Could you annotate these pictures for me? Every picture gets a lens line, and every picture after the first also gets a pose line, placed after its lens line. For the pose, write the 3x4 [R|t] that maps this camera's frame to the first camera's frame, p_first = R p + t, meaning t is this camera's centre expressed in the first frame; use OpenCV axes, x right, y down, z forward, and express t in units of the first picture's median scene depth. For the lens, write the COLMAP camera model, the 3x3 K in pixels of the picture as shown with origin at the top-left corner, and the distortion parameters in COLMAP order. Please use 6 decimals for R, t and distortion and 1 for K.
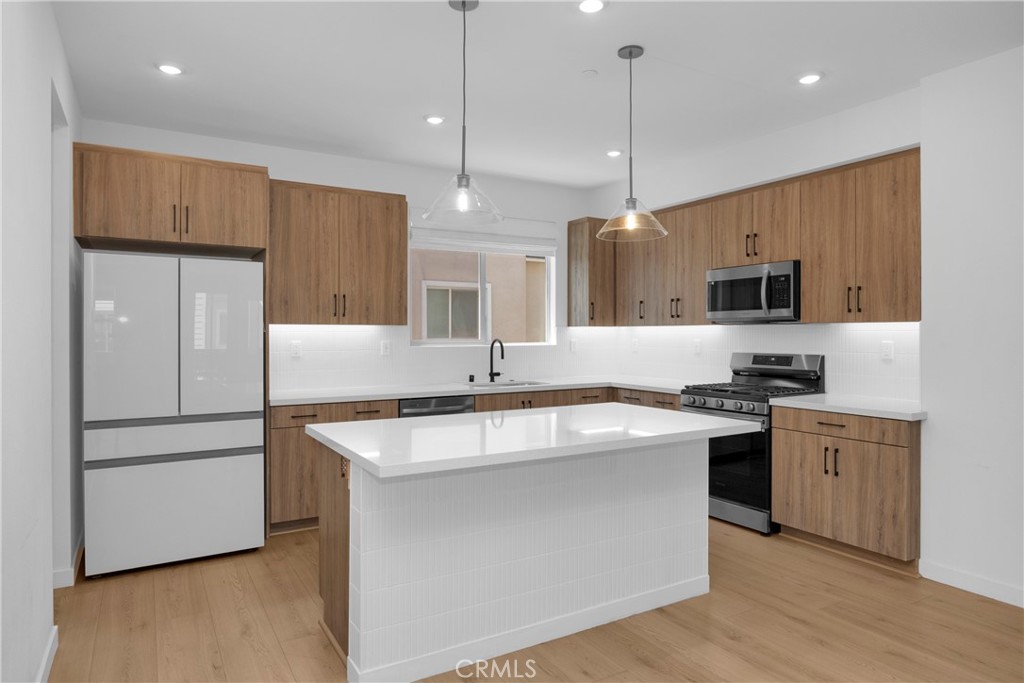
lens RADIAL K [[628.2, 0, 513.7], [0, 628.2, 336.4], [0, 0, 1]] dist [0.002171, 0.000273]
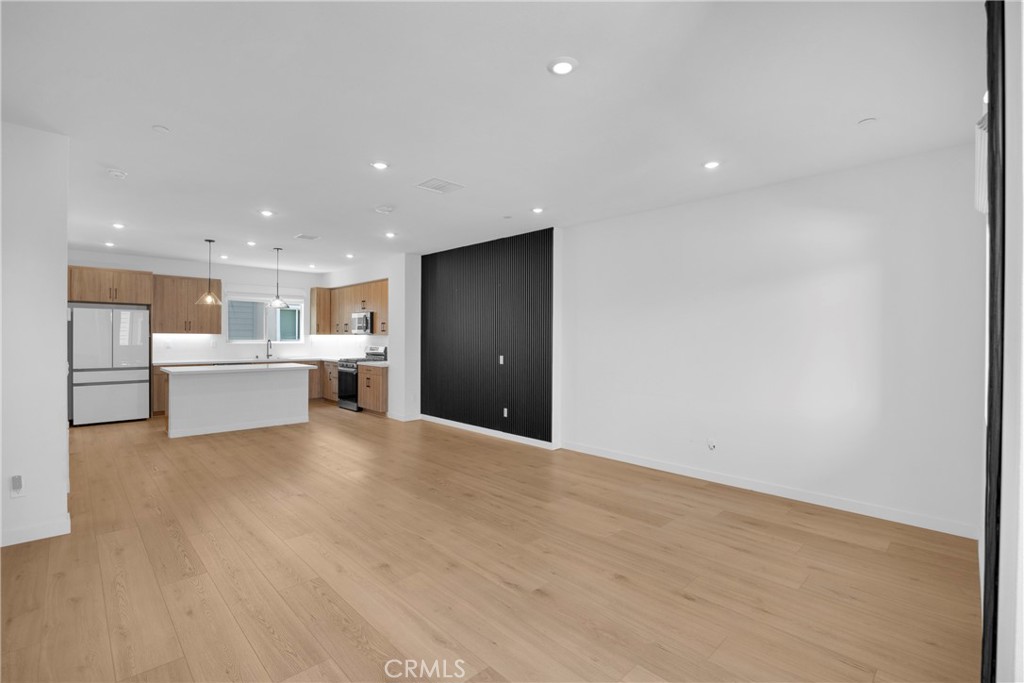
lens RADIAL K [[468.6, 0, 504.7], [0, 468.6, 340.6], [0, 0, 1]] dist [-0.005482, -0.000335]
pose [[0.976520, 0.006341, 0.215335, 0.616655], [-0.007587, 0.999959, 0.004959, -0.011617], [-0.215295, -0.006476, 0.976528, -1.195470]]
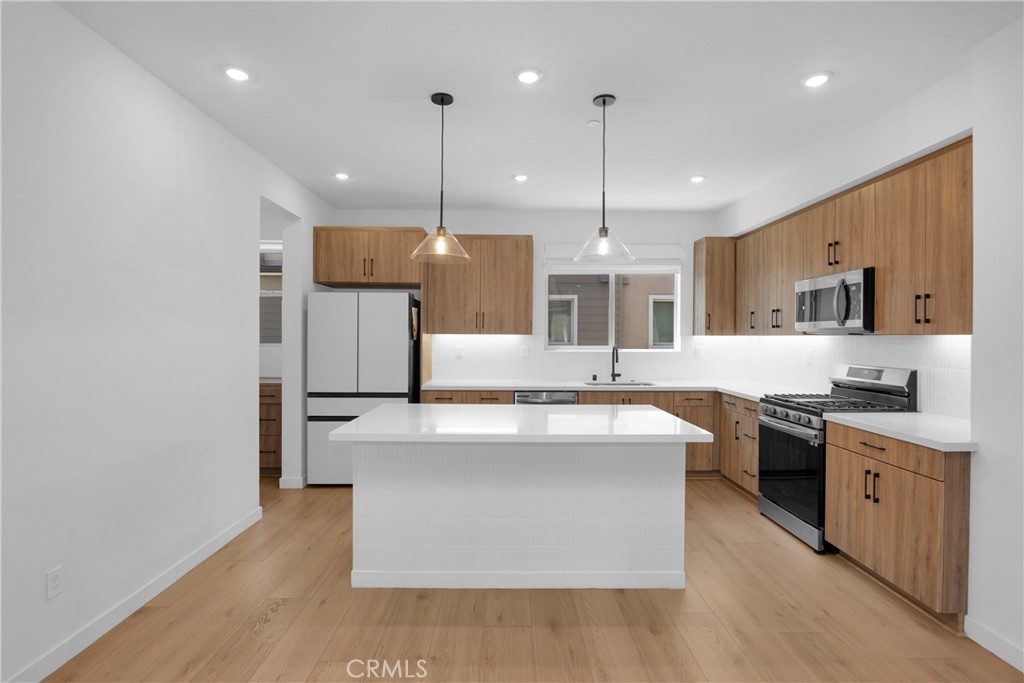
lens RADIAL K [[502.1, 0, 510.7], [0, 502.1, 338.6], [0, 0, 1]] dist [-0.005821, 0.000463]
pose [[0.862883, 0.007669, -0.505346, 0.392831], [-0.008194, 0.999966, 0.001183, -0.012763], [0.505338, 0.003120, 0.862916, 0.094815]]
